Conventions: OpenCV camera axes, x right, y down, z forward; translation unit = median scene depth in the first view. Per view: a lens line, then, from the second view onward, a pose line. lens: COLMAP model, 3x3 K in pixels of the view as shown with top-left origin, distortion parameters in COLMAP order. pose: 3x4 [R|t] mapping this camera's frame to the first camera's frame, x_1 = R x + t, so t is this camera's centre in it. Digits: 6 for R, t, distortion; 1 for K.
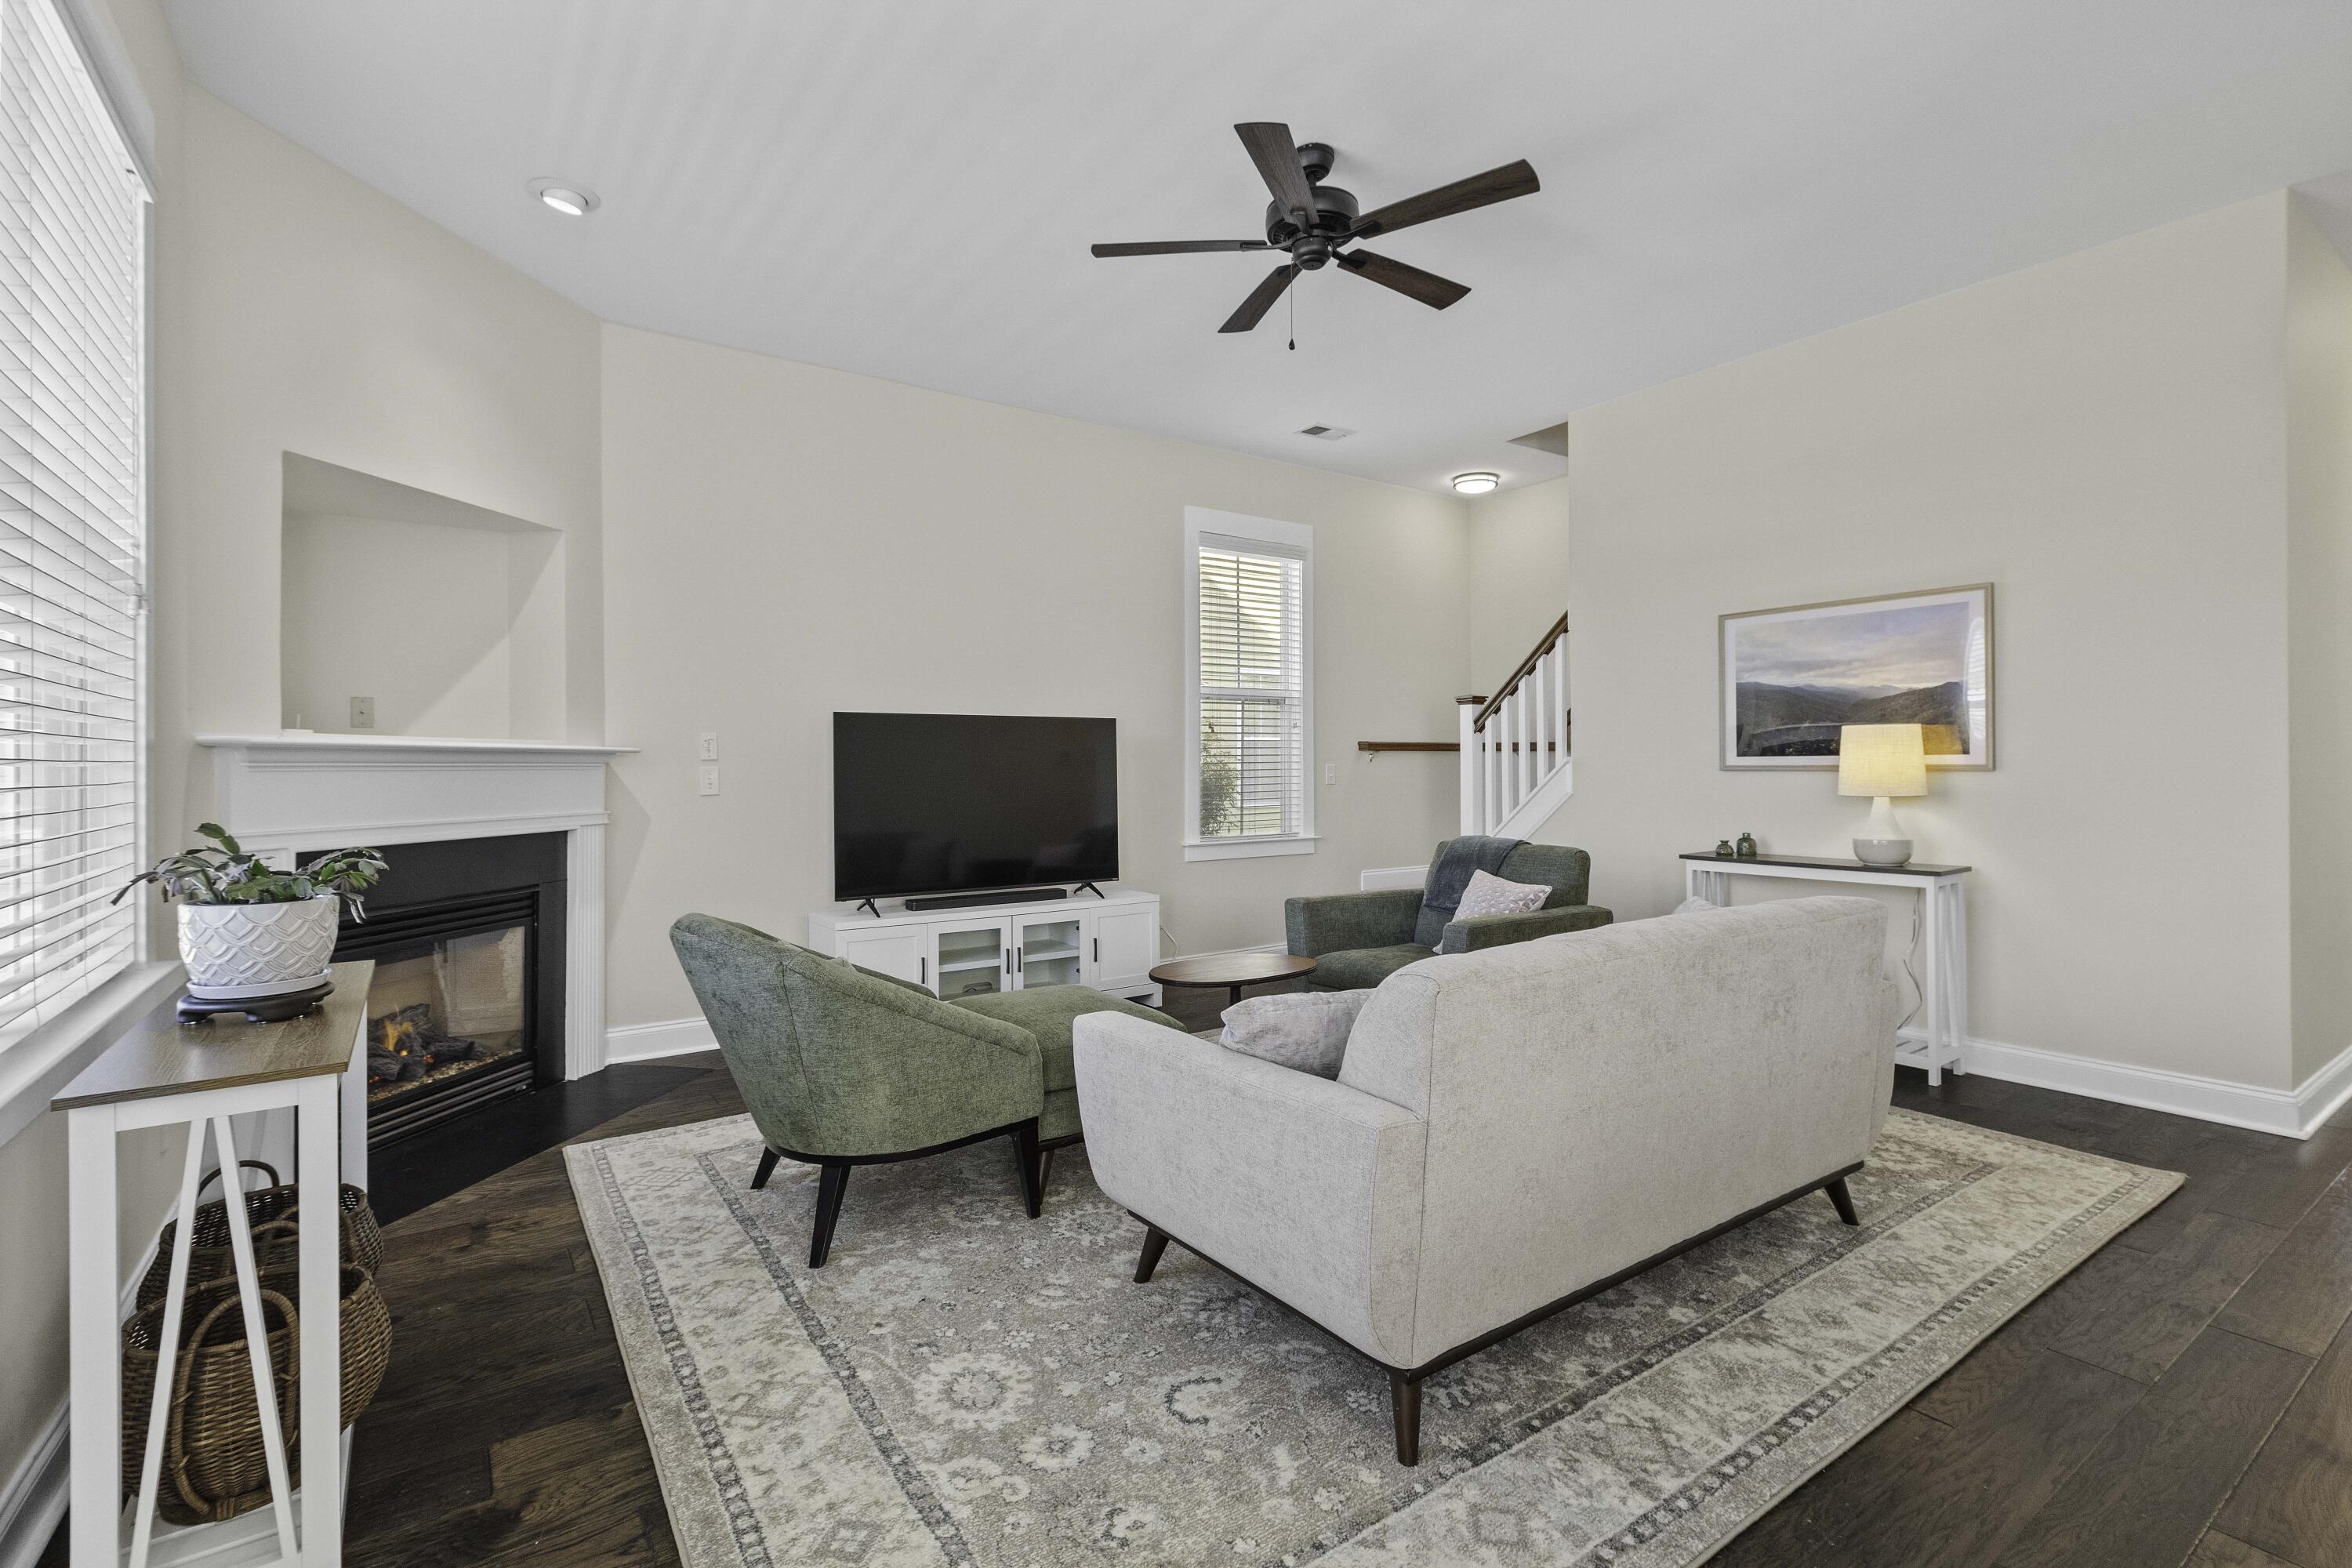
lens RADIAL K [[1076.3, 0, 1176.5], [0, 1076.3, 752.3], [0, 0, 1]] dist [0.002619, -0.000015]
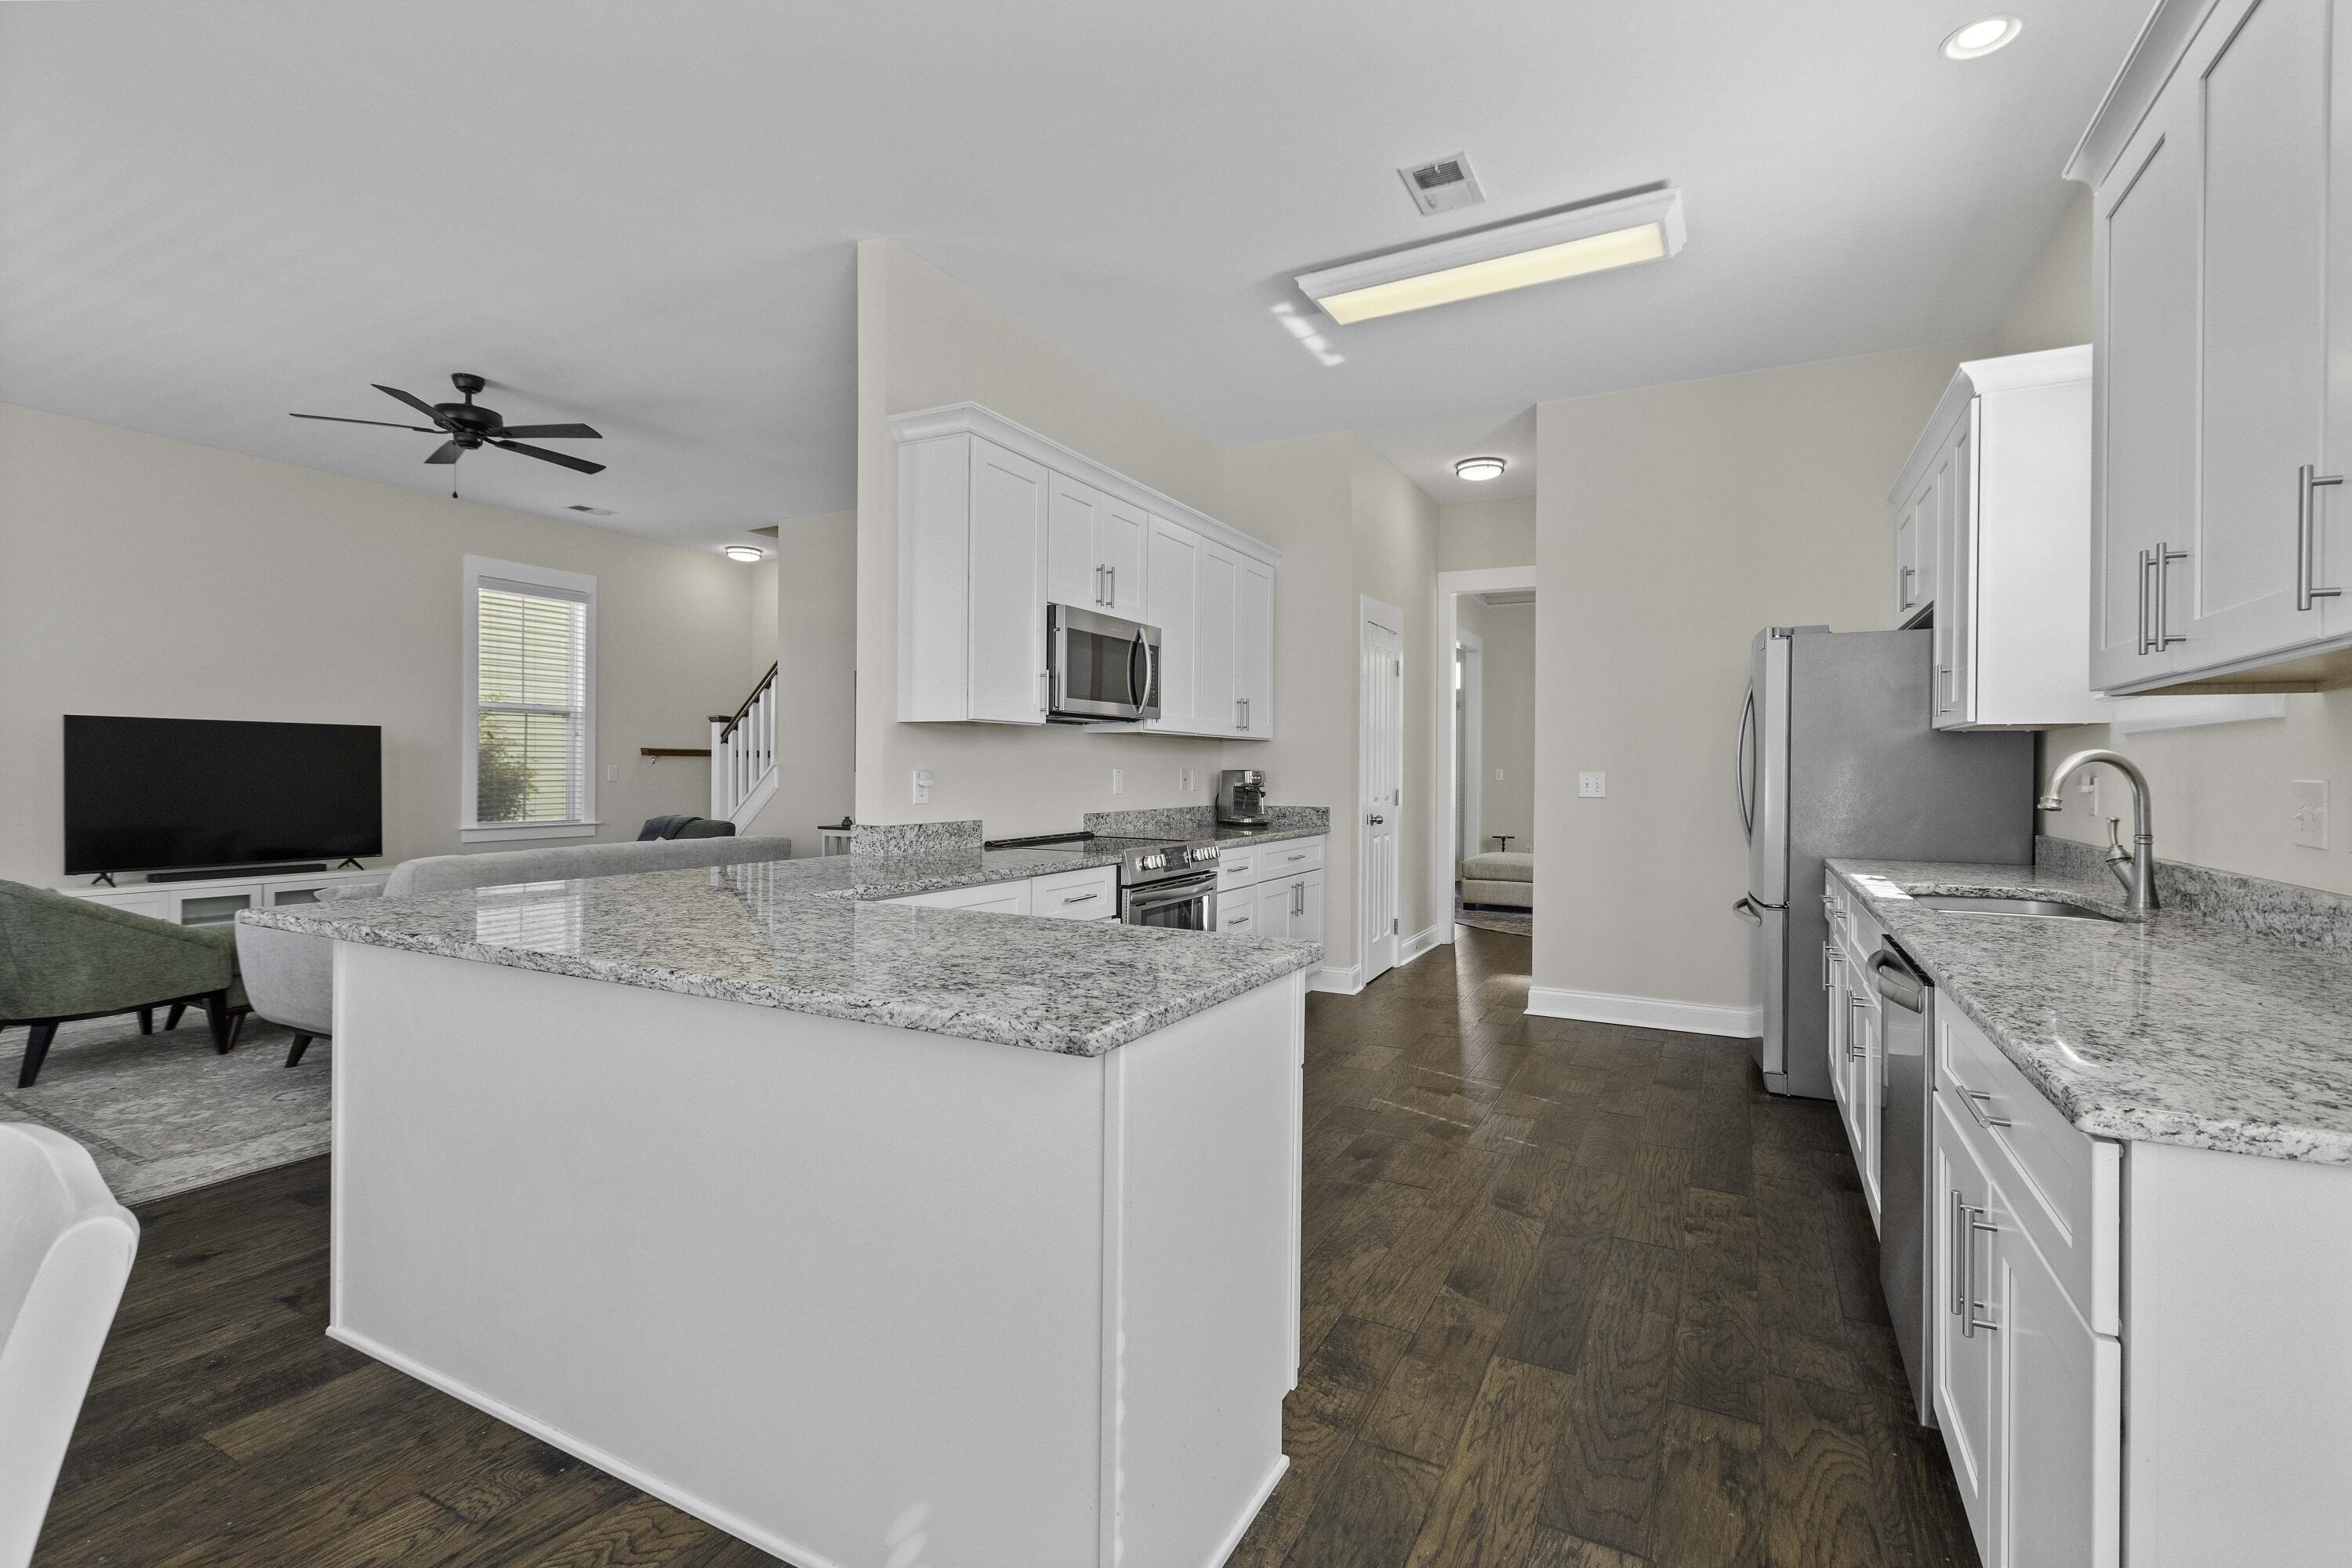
lens RADIAL K [[1061.4, 0, 1175.7], [0, 1061.4, 771.4], [0, 0, 1]] dist [0.002302, -0.000382]
pose [[0.890008, 0.009293, 0.455851, 0.229051], [-0.015056, 0.999846, 0.009011, -0.004512], [-0.455697, -0.014883, 0.890011, -0.579126]]
